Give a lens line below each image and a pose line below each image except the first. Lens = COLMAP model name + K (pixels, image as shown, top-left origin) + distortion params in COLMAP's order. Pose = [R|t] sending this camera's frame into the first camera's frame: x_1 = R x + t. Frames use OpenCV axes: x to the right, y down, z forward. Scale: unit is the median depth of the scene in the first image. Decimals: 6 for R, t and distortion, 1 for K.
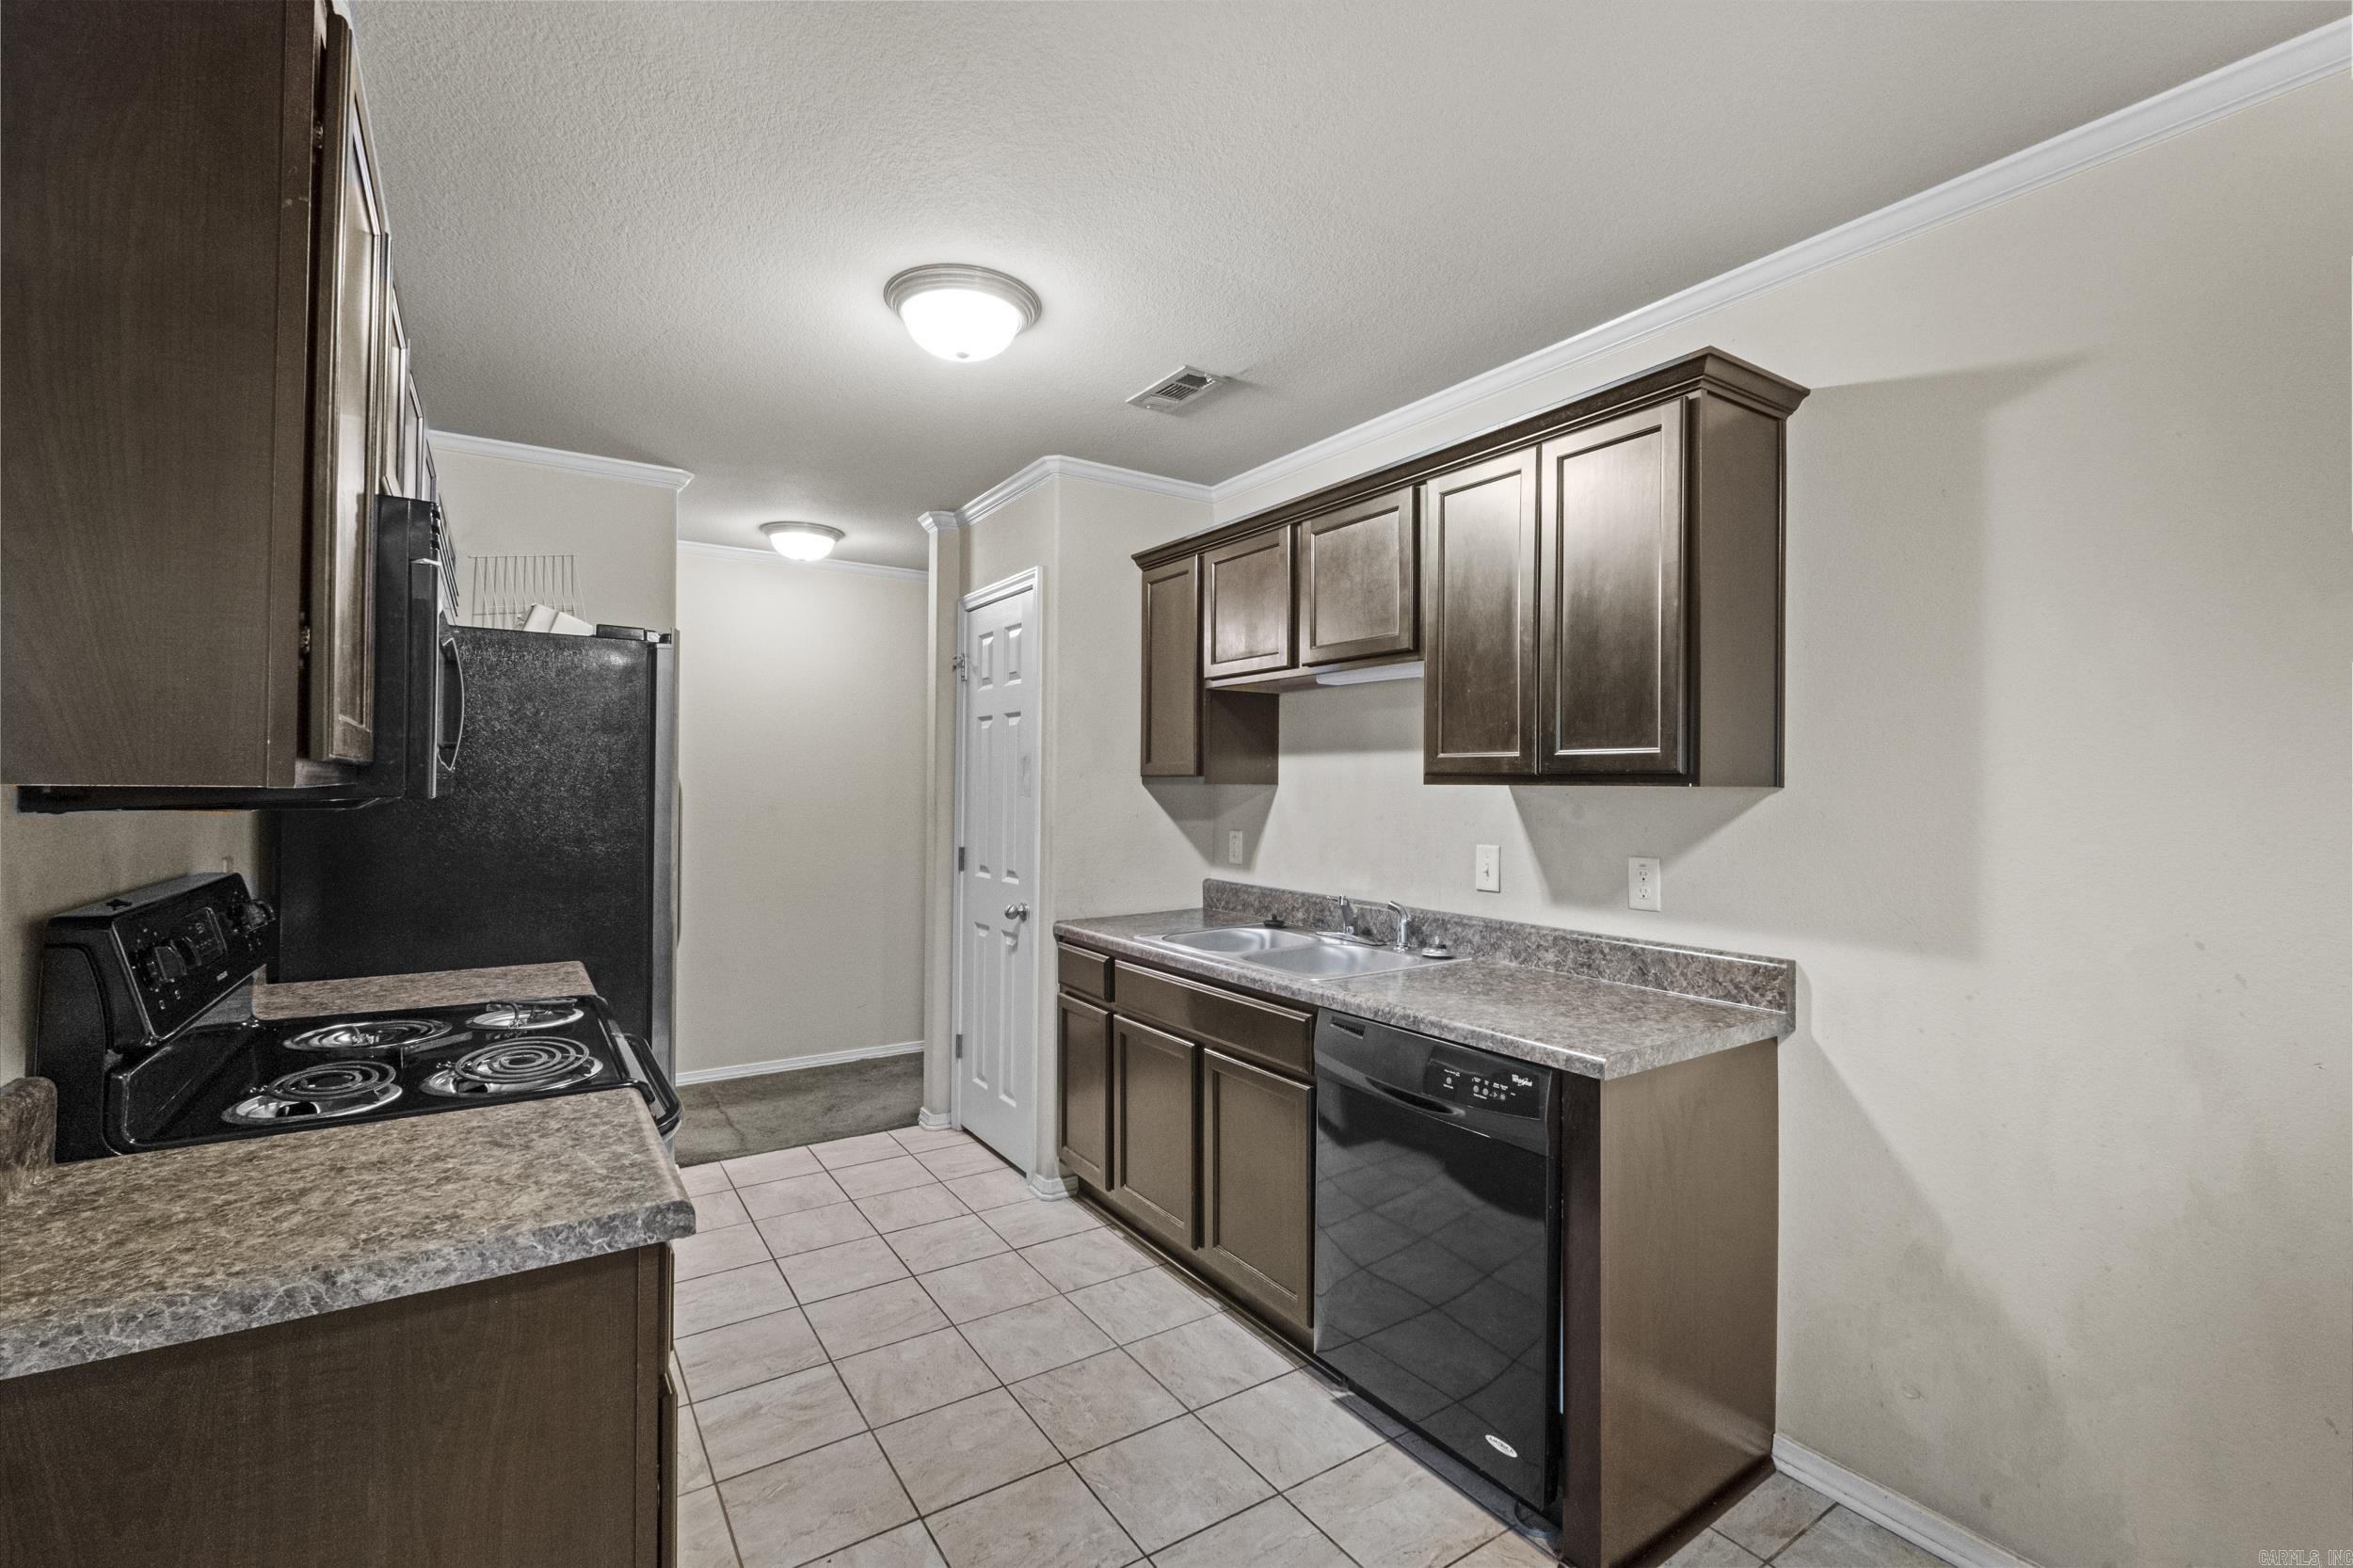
lens RADIAL K [[1042.2, 0, 1176.5], [0, 1042.2, 784.0], [0, 0, 1]] dist [-0.000559, -0.000029]
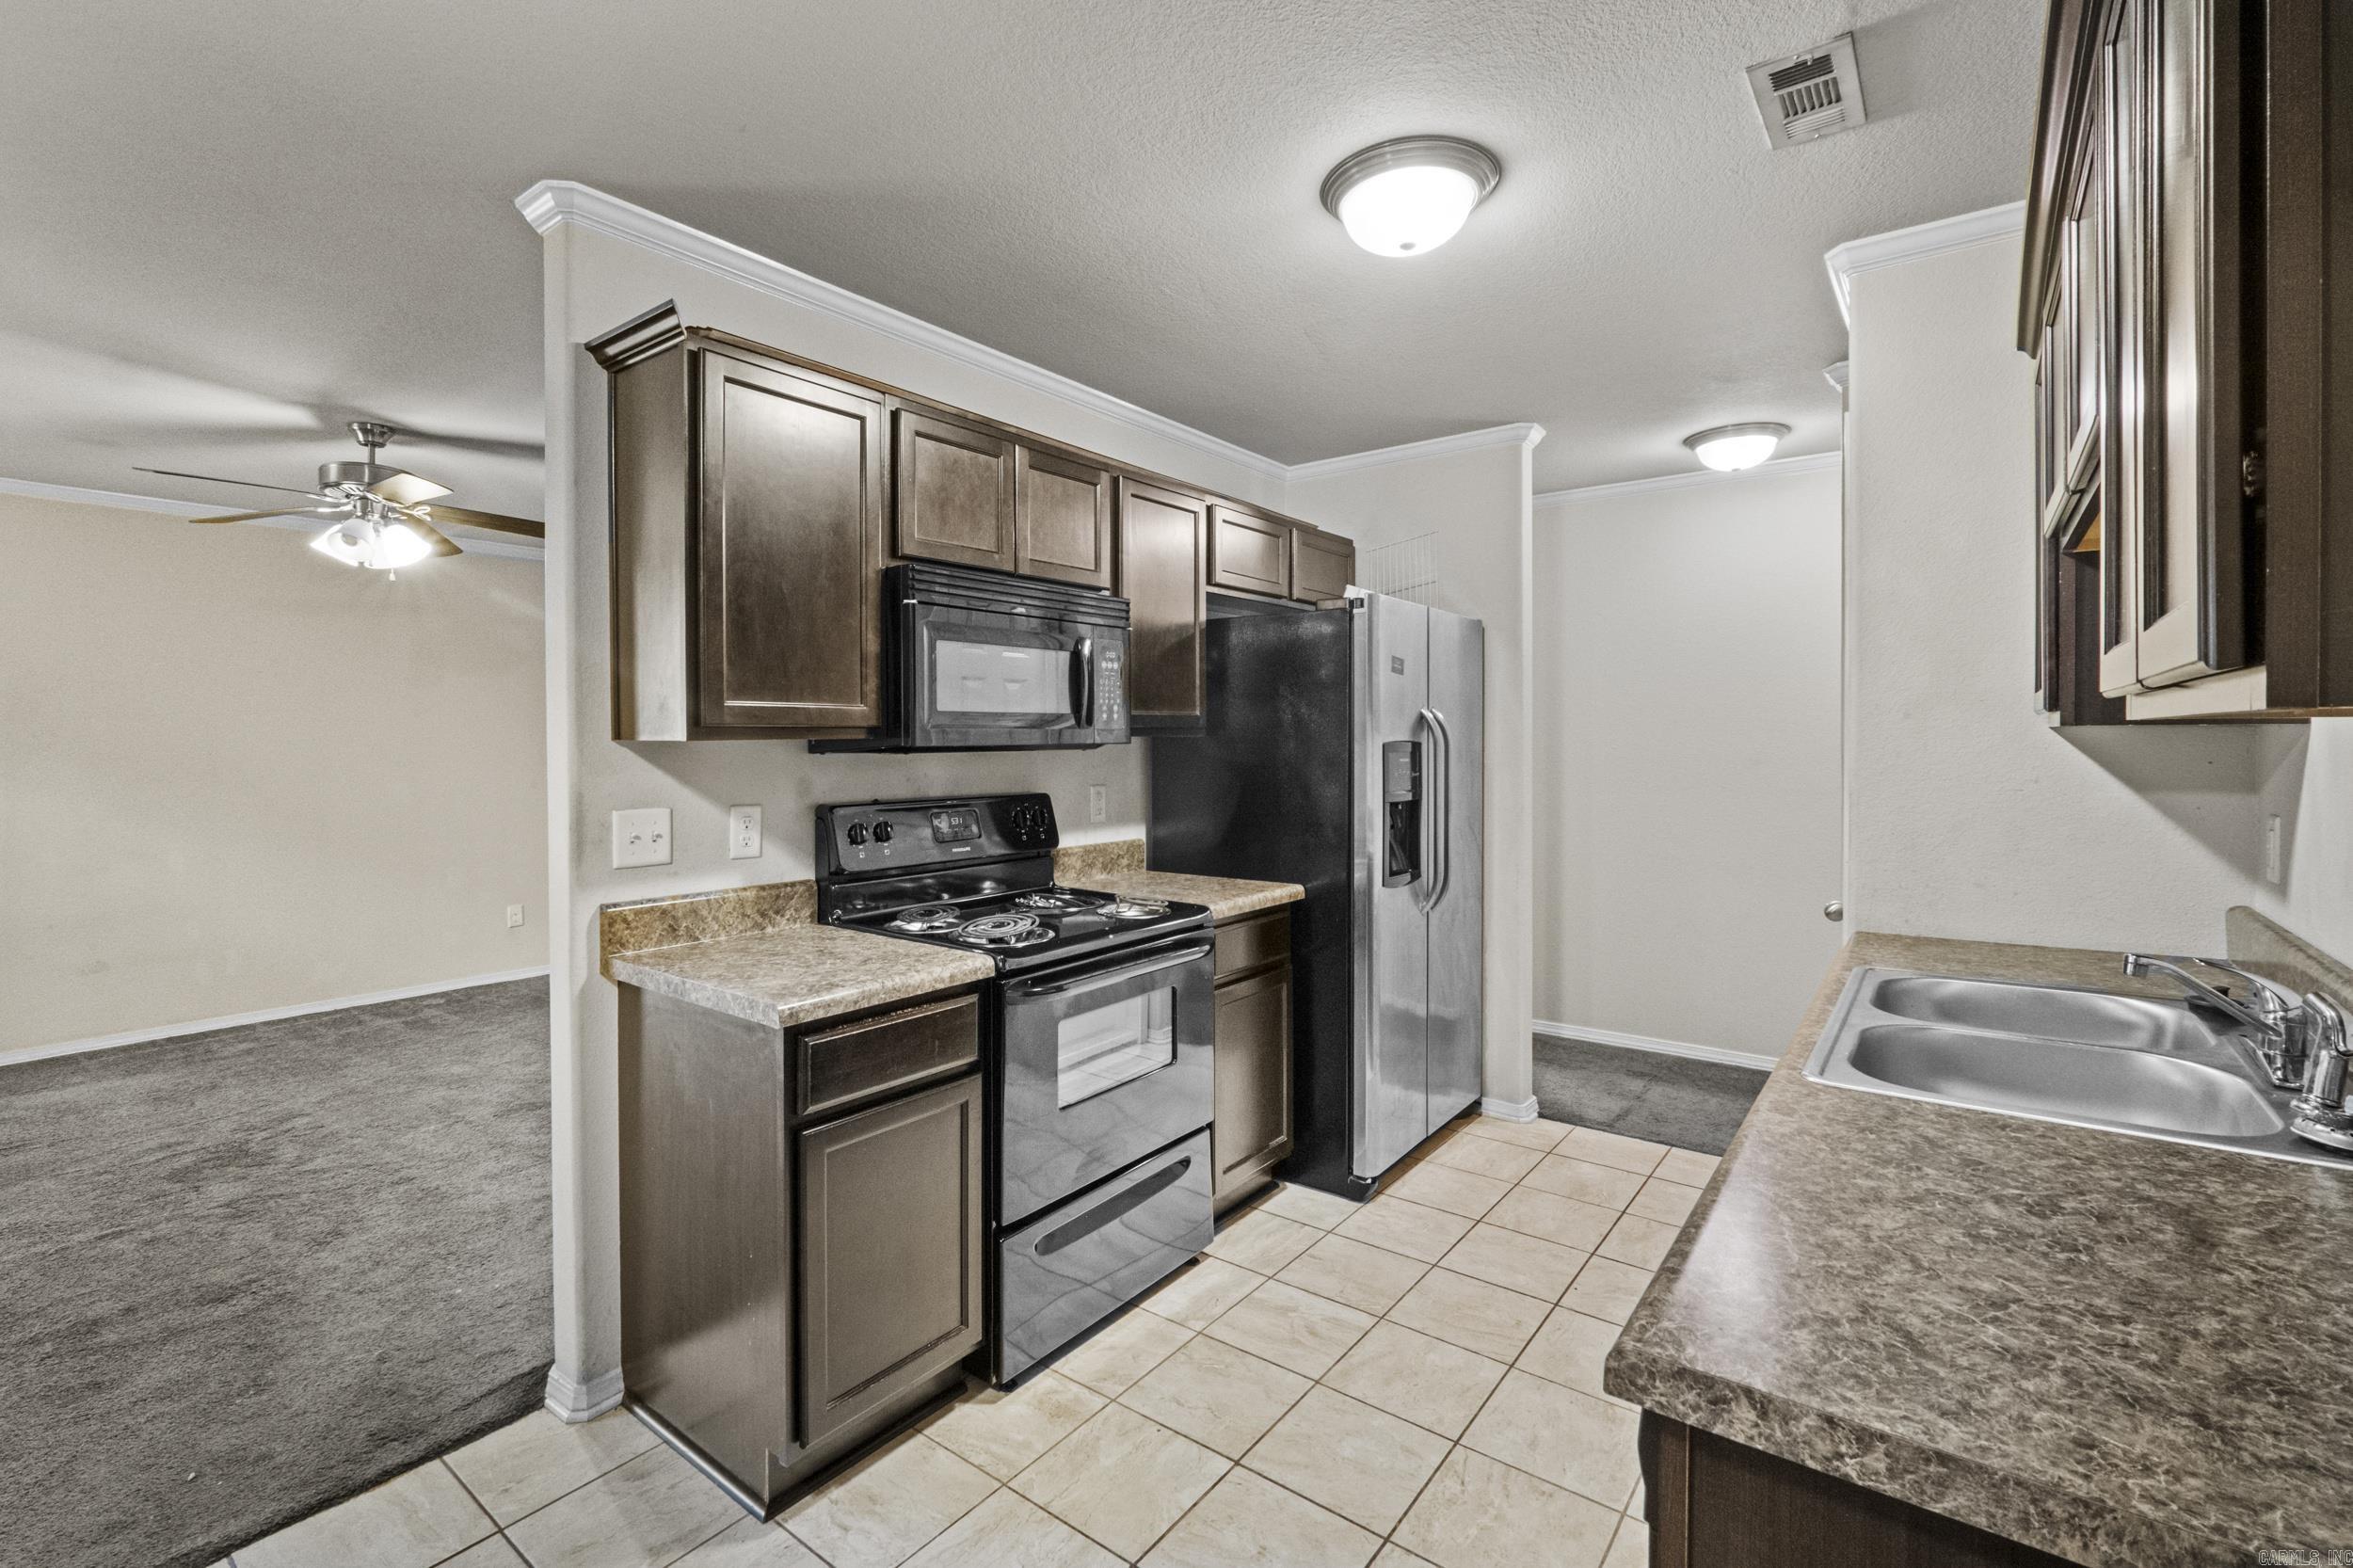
lens RADIAL K [[1024.1, 0, 1169.4], [0, 1024.1, 751.9], [0, 0, 1]] dist [0.000391, 0.000271]
pose [[-0.327526, -0.013315, 0.944748, -1.158648], [-0.008149, 0.999903, 0.011268, 0.008820], [-0.944807, -0.004008, -0.327603, 1.740185]]
